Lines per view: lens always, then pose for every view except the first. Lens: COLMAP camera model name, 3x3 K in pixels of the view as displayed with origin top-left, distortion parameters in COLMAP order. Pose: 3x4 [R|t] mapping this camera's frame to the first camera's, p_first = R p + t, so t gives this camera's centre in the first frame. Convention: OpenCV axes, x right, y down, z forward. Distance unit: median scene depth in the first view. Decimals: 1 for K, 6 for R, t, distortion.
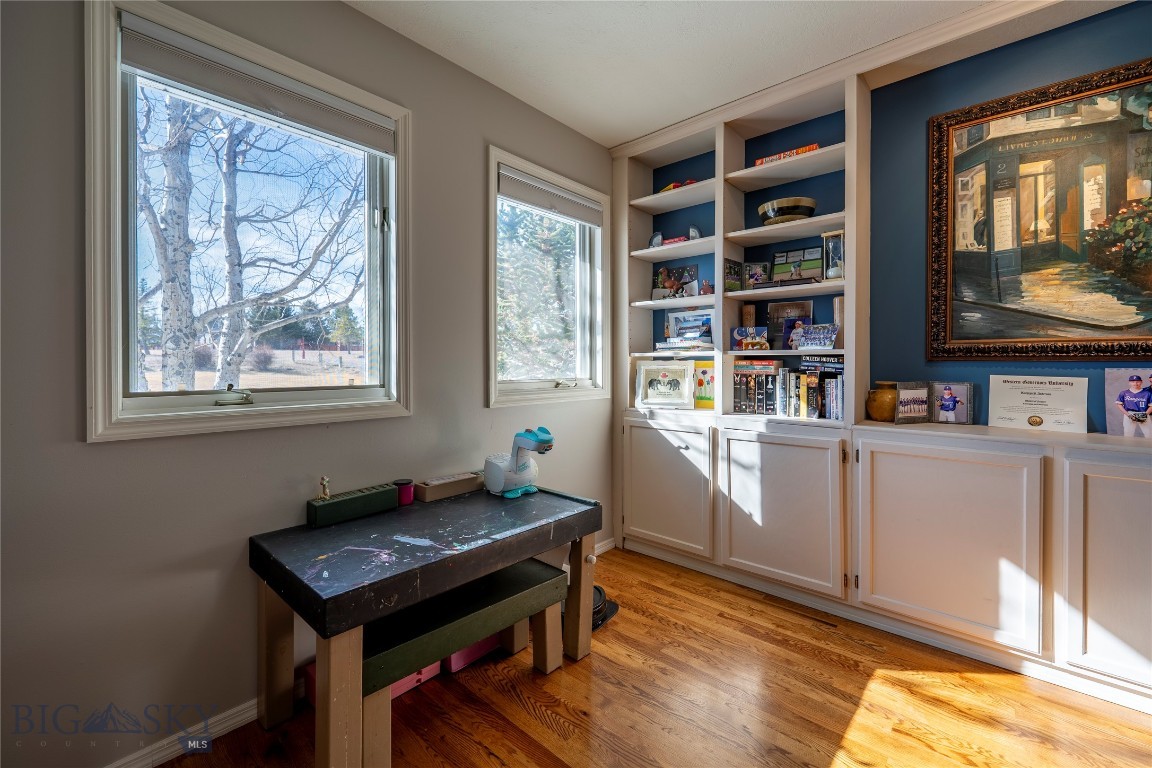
lens RADIAL K [[464.8, 0, 575.3], [0, 464.8, 370.6], [0, 0, 1]] dist [0.000327, 0.000076]
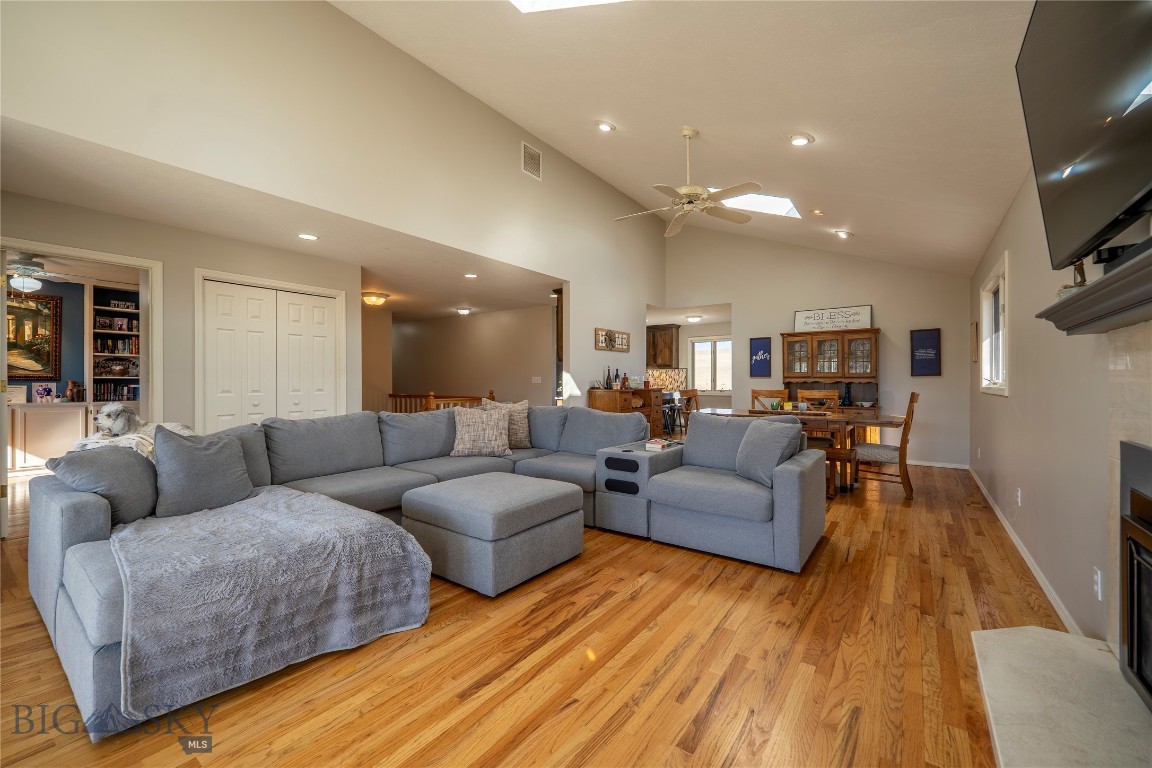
lens RADIAL K [[469.9, 0, 575.4], [0, 469.9, 381.9], [0, 0, 1]] dist [-0.001103, -0.000301]
pose [[-0.095968, -0.001459, 0.995383, -2.586717], [0.004469, 0.999988, 0.001896, -0.000149], [-0.995374, 0.004630, -0.095960, -2.560839]]
